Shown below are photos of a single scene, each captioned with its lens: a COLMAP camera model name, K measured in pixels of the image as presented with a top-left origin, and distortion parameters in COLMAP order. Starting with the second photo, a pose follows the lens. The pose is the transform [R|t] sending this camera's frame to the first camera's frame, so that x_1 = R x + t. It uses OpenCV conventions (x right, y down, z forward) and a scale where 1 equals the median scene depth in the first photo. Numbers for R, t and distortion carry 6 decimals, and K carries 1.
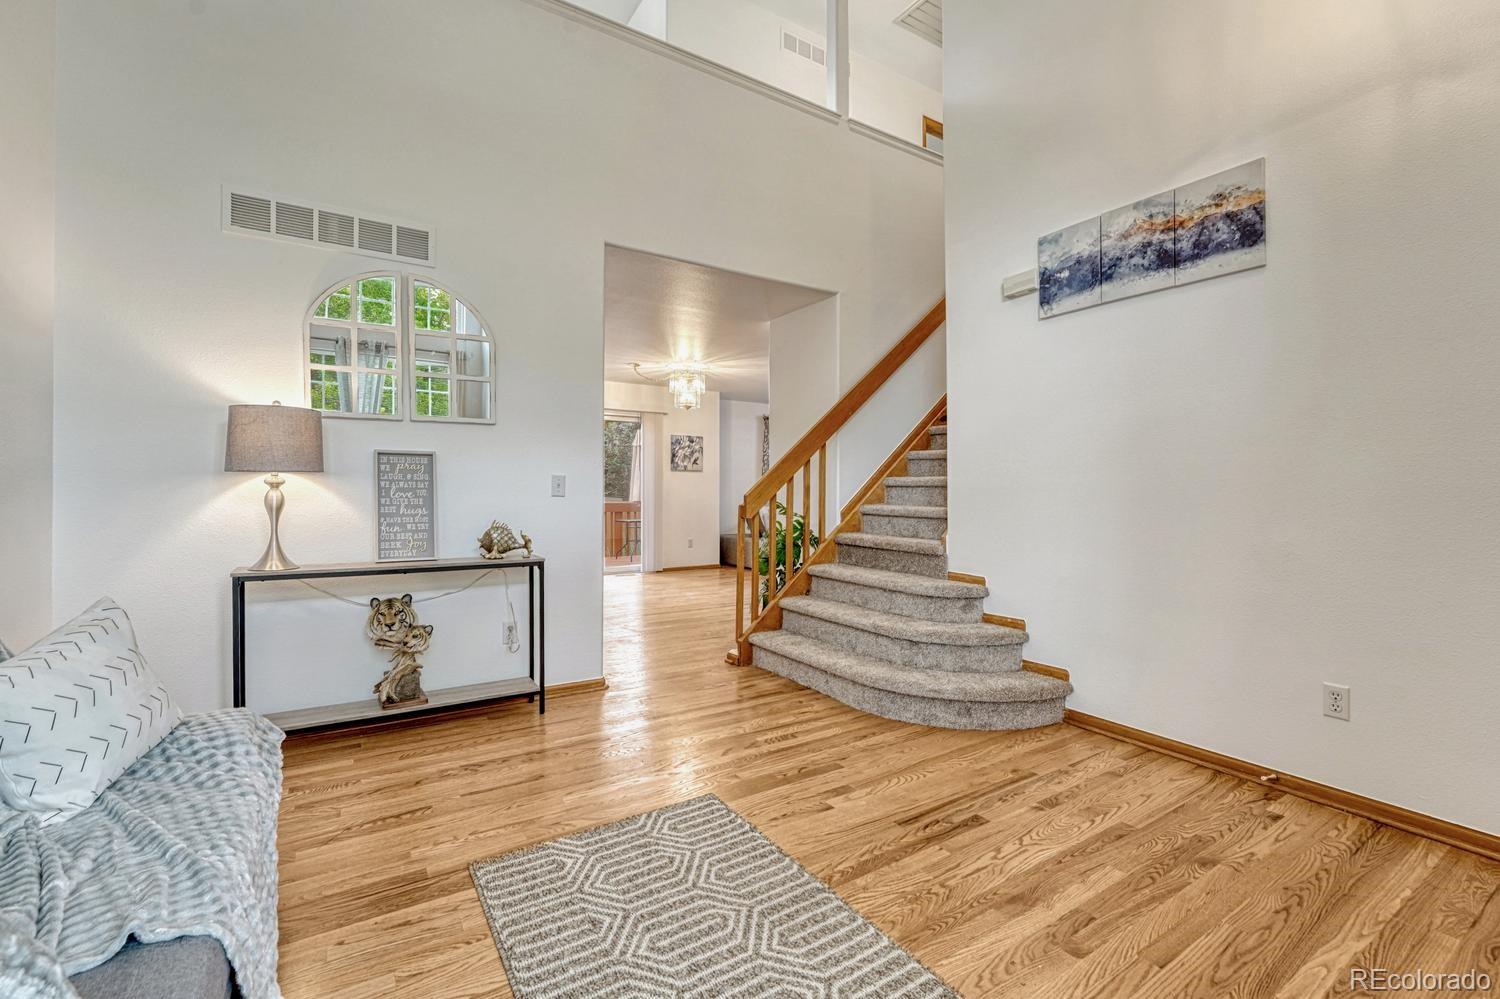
lens RADIAL K [[625.4, 0, 748.6], [0, 625.4, 488.7], [0, 0, 1]] dist [-0.007451, 0.001509]
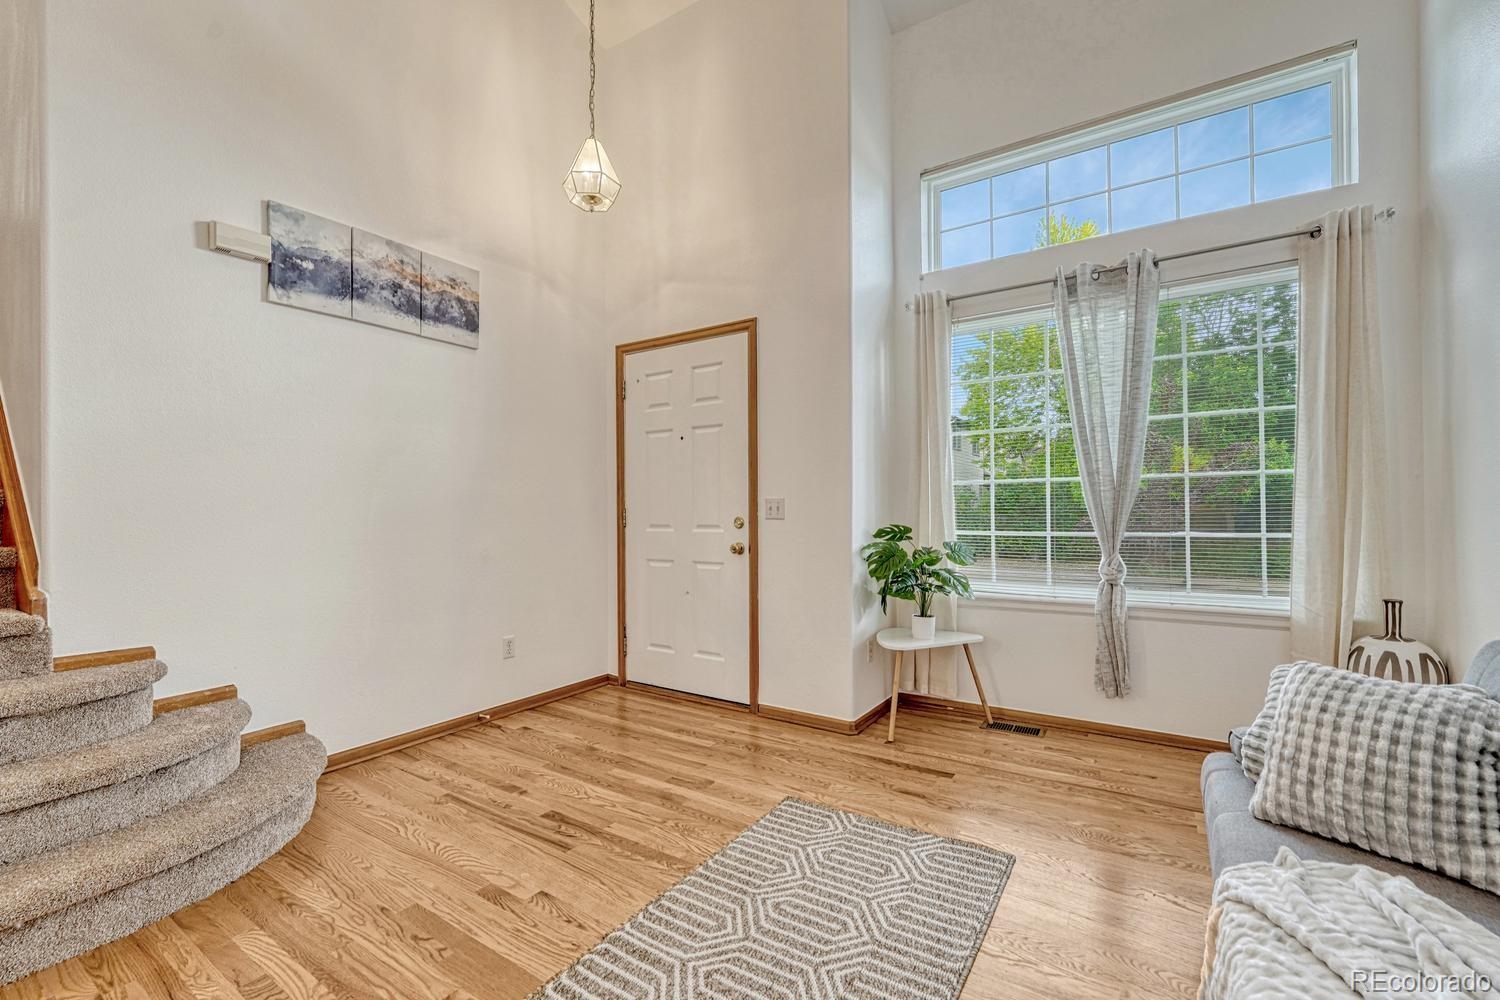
lens RADIAL K [[625.4, 0, 746.3], [0, 625.4, 515.2], [0, 0, 1]] dist [-0.007451, 0.001509]
pose [[-0.387530, -0.004510, 0.921846, -0.659514], [0.004965, 0.999963, 0.006980, 0.003391], [-0.921844, 0.007282, -0.387493, 0.954740]]
